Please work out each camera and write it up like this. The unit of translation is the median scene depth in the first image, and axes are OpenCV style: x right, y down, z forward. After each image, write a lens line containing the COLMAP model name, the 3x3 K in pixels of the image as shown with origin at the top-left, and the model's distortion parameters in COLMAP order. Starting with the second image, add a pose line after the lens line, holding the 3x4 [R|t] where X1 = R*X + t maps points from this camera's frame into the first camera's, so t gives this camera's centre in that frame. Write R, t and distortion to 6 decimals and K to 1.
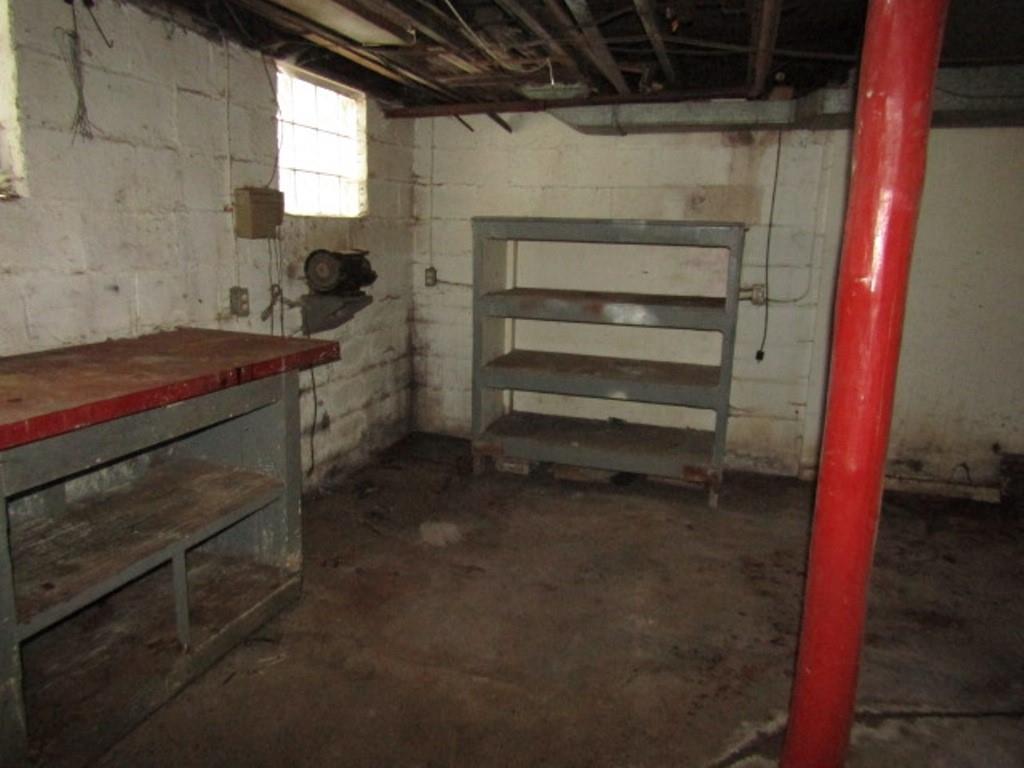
lens RADIAL K [[737.9, 0, 504.7], [0, 737.9, 385.5], [0, 0, 1]] dist [-0.008224, 0.007969]
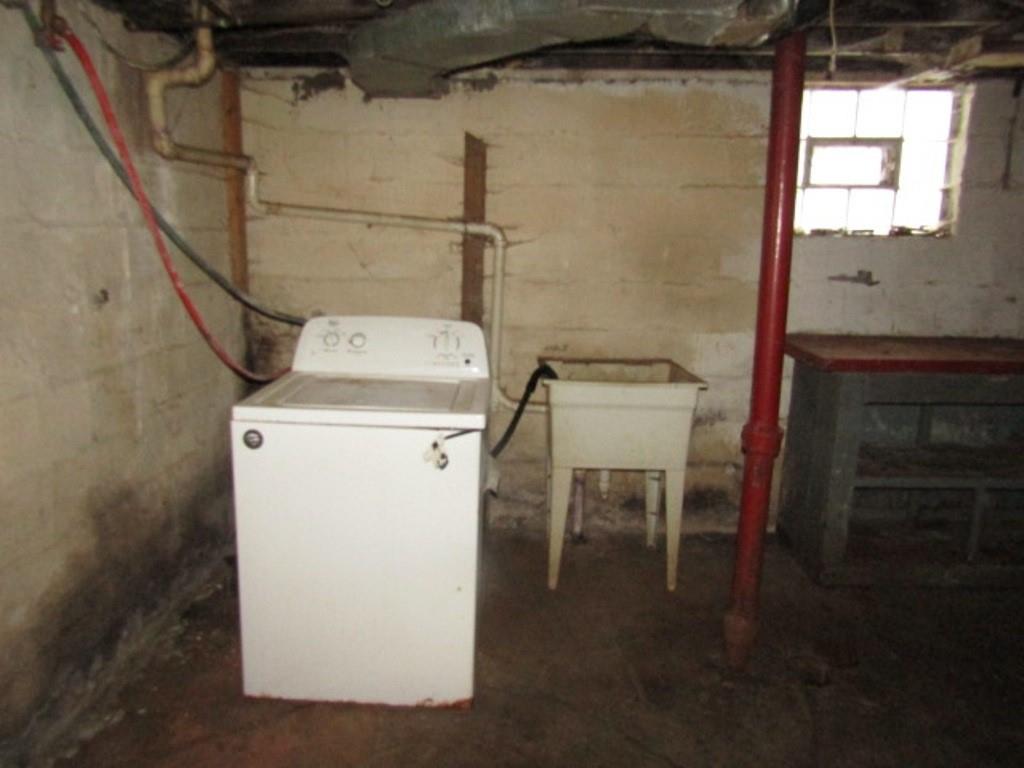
lens RADIAL K [[737.9, 0, 504.7], [0, 737.9, 385.5], [0, 0, 1]] dist [-0.008224, 0.007969]
pose [[0.241848, 0.138685, -0.960352, 0.601642], [-0.205438, 0.974614, 0.089008, 0.097952], [0.948317, 0.175767, 0.264200, -0.218539]]
